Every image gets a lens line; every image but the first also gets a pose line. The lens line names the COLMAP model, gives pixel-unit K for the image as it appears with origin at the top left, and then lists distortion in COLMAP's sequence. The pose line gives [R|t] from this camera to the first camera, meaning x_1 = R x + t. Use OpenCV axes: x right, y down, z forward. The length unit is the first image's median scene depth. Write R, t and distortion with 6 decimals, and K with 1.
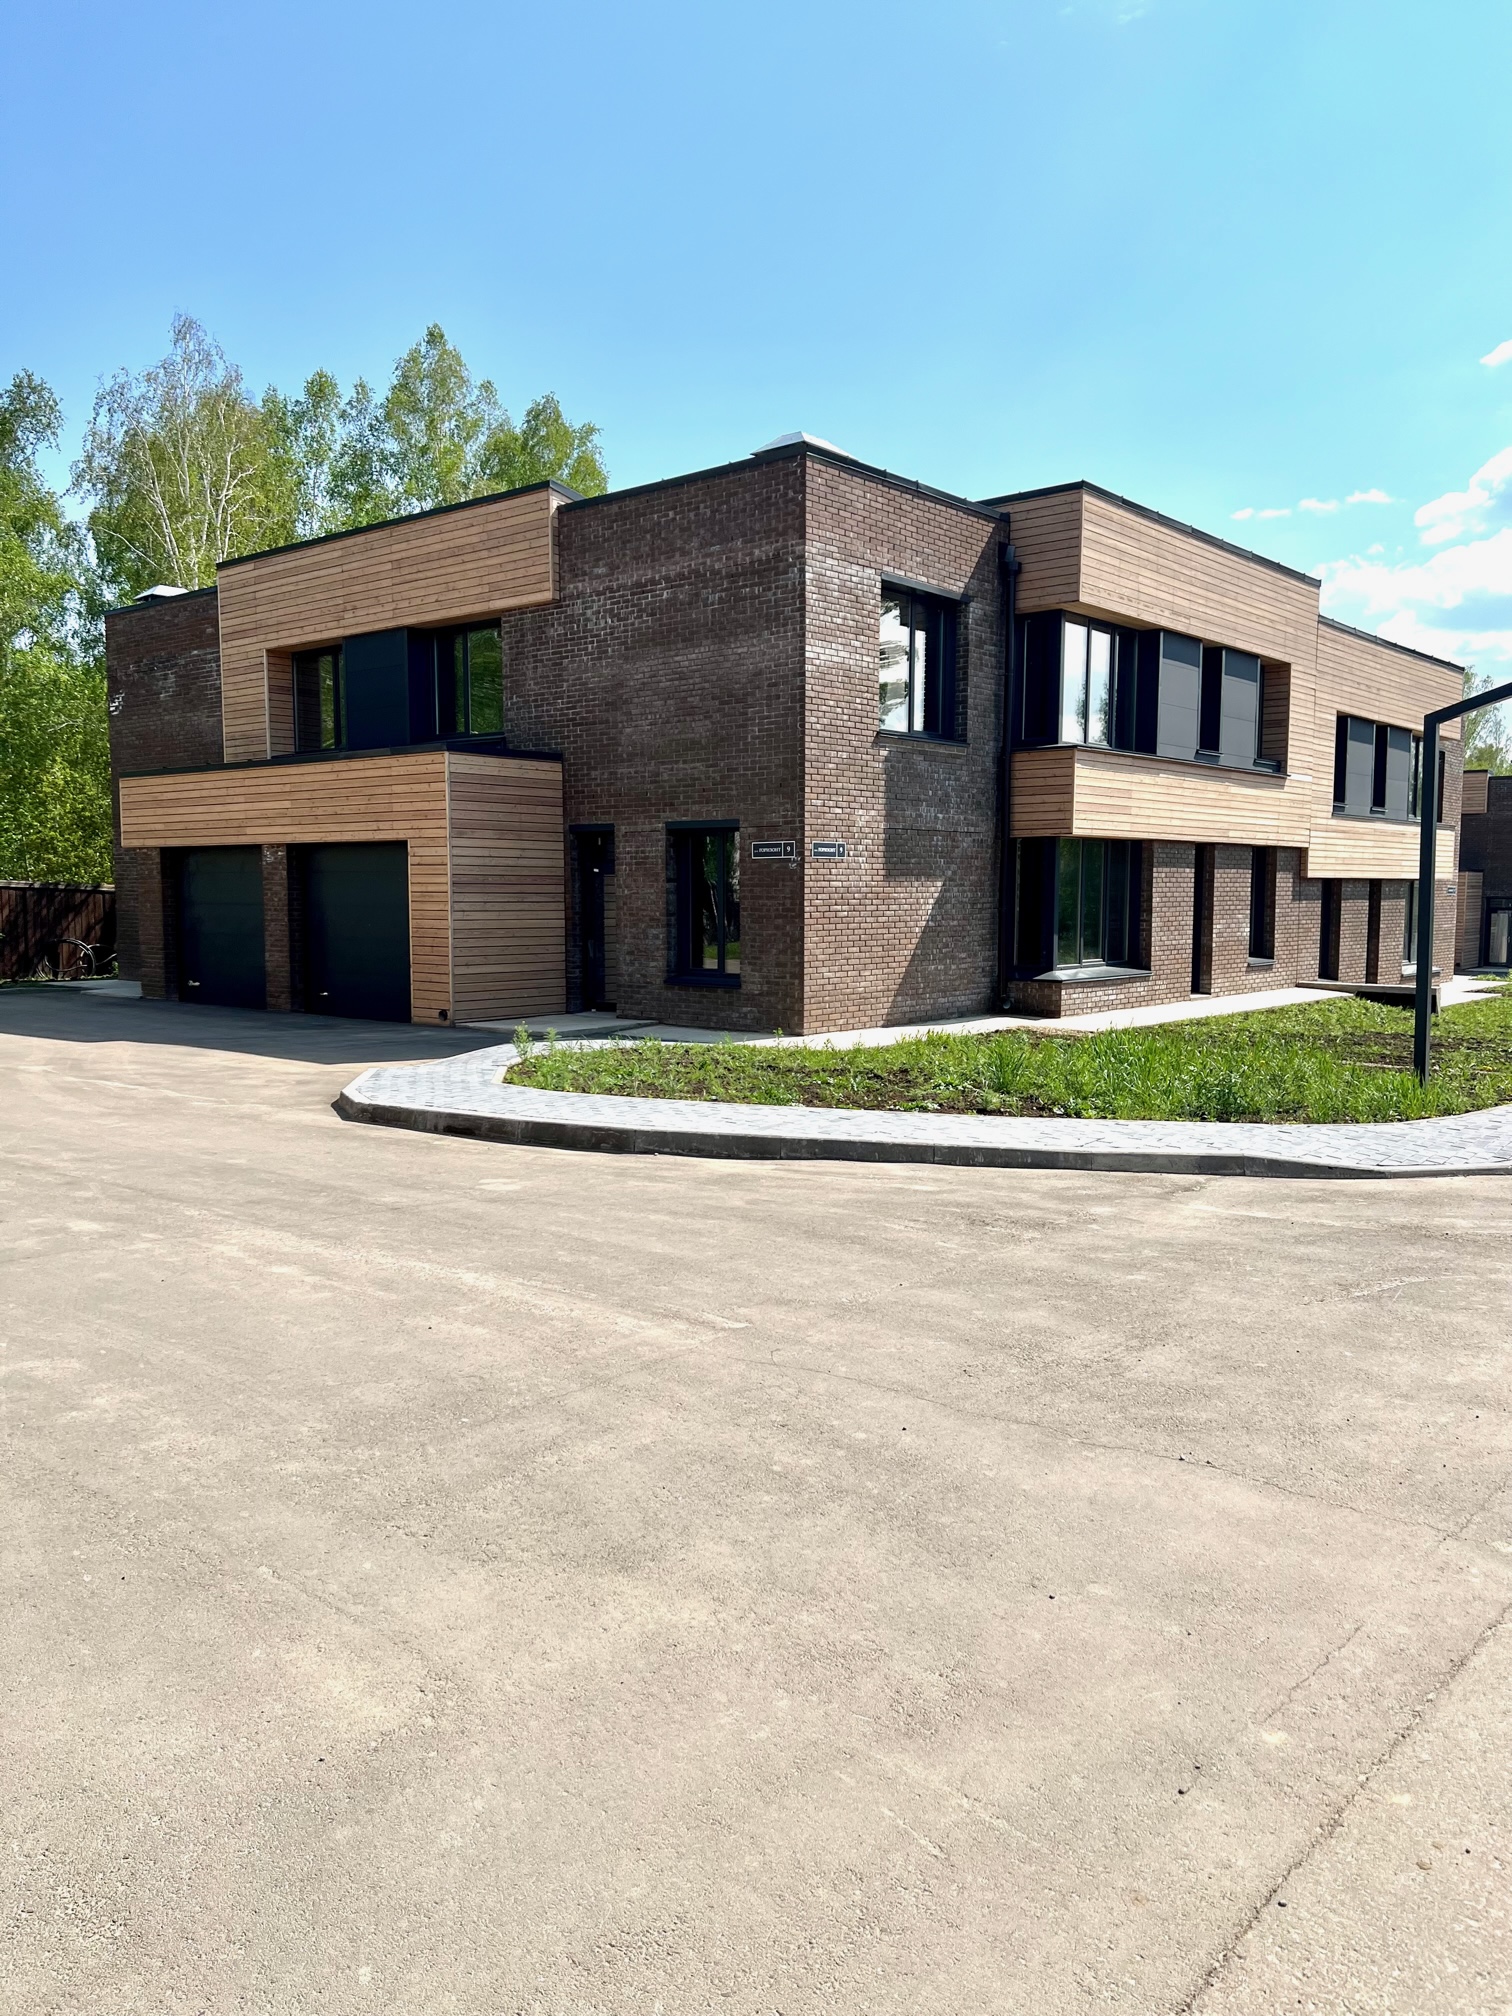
lens RADIAL K [[1498.6, 0, 756.0], [0, 1498.6, 1008.0], [0, 0, 1]] dist [0.166013, -0.001070]
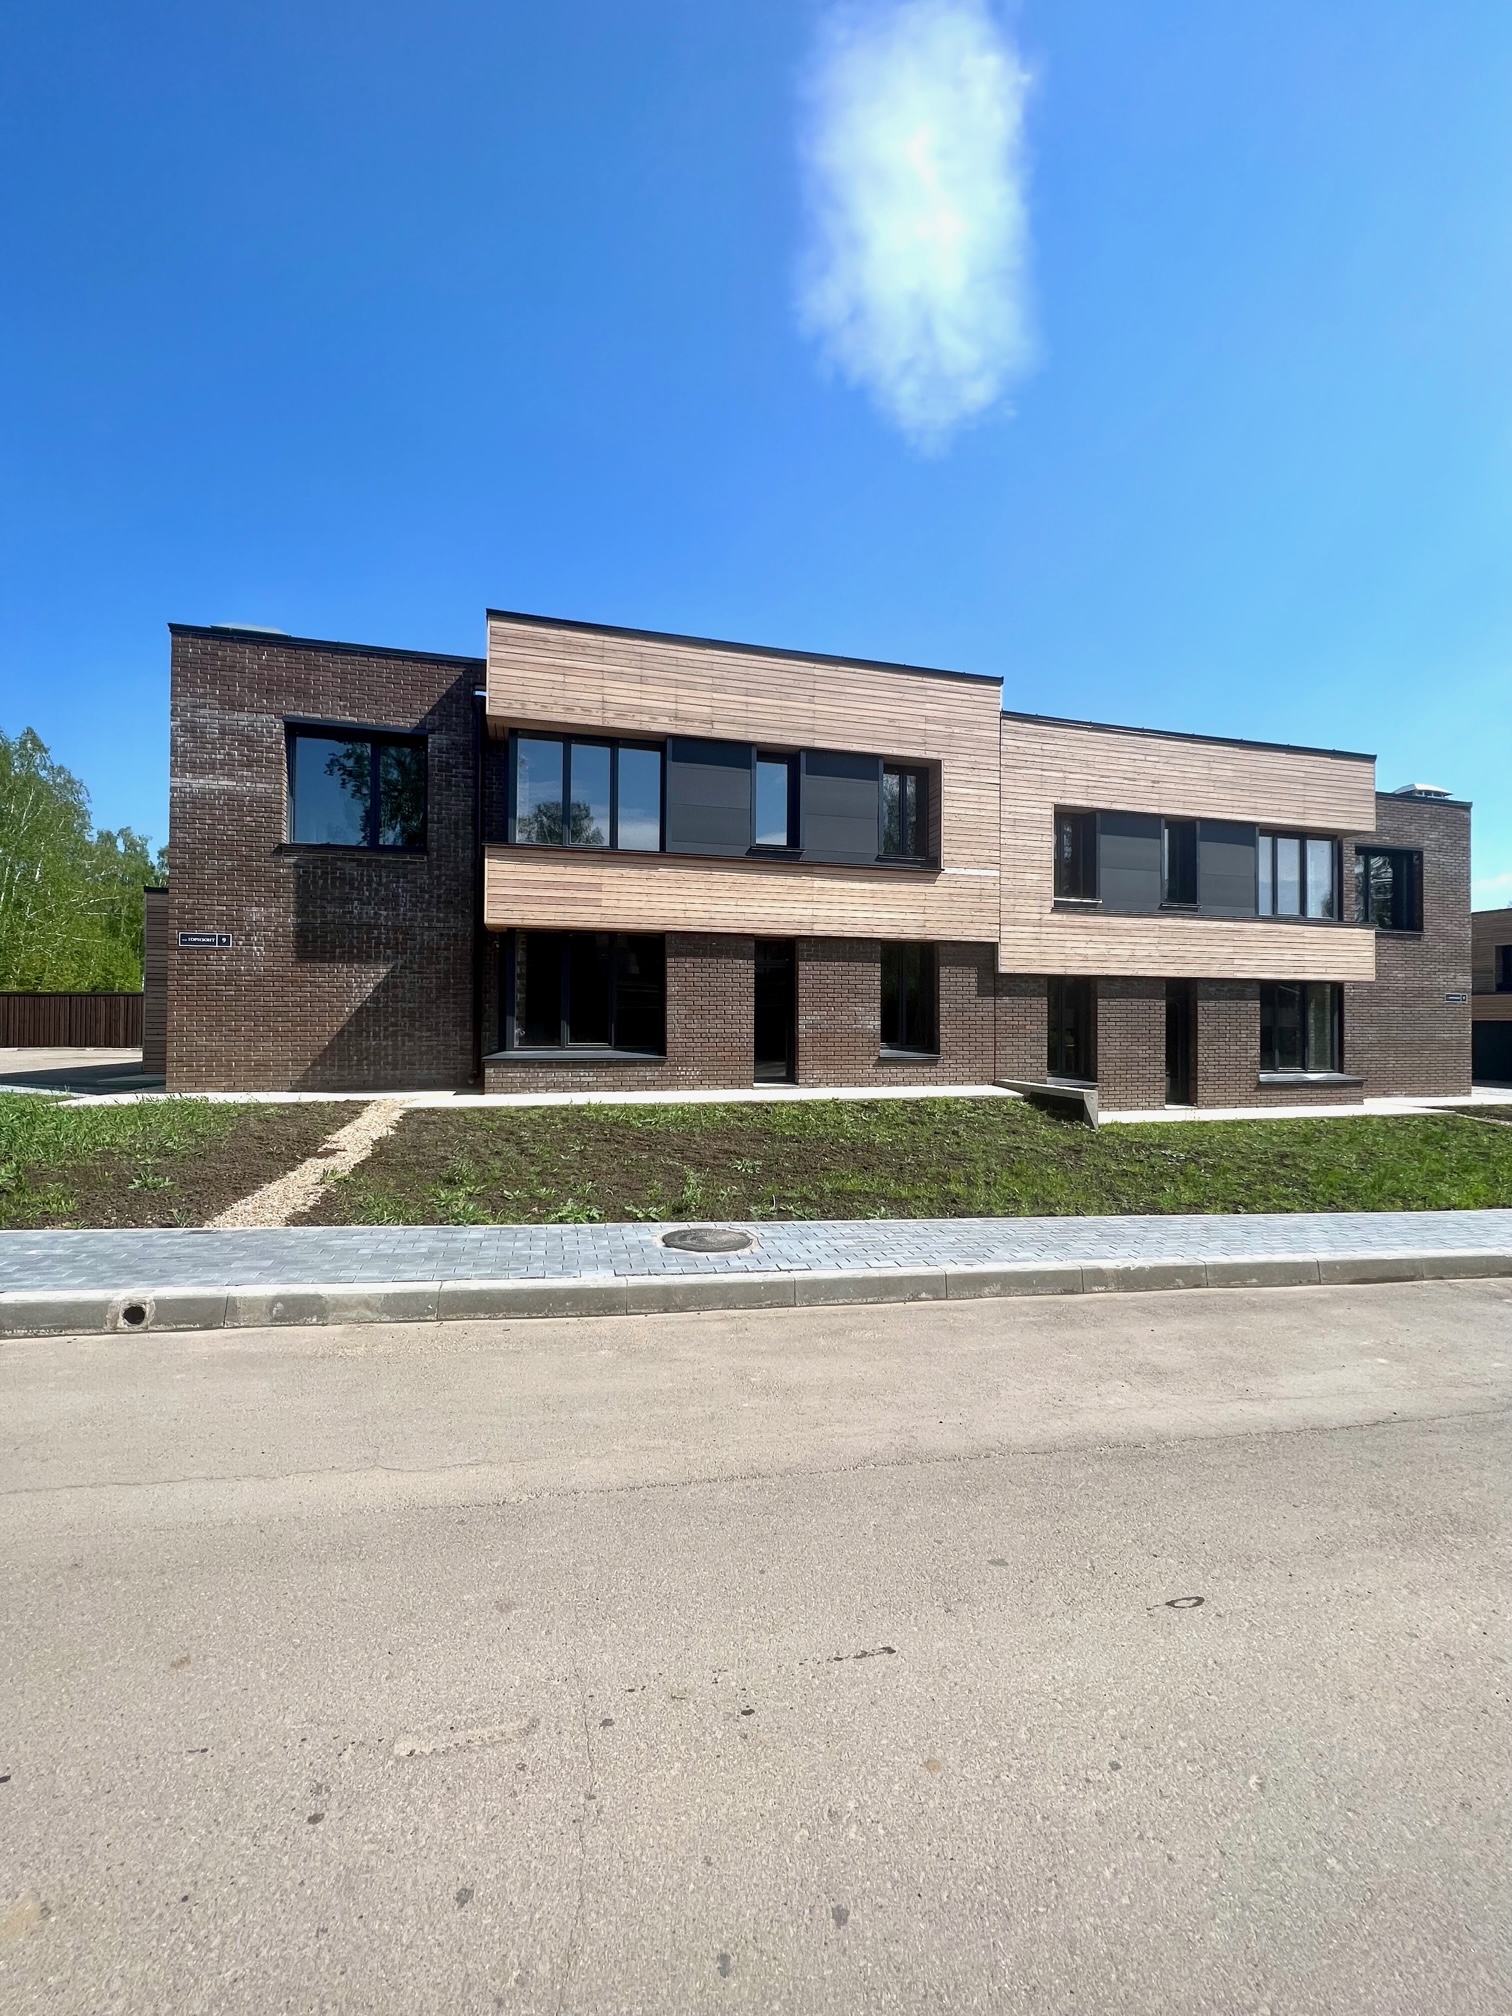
lens RADIAL K [[745.0, 0, 756.0], [0, 745.0, 1008.0], [0, 0, 1]] dist [0.019825, 0.000005]
pose [[0.799739, 0.004958, -0.600327, 0.615257], [-0.054493, 0.996438, -0.064364, -0.028372], [0.597869, 0.084188, 0.797160, 0.627585]]
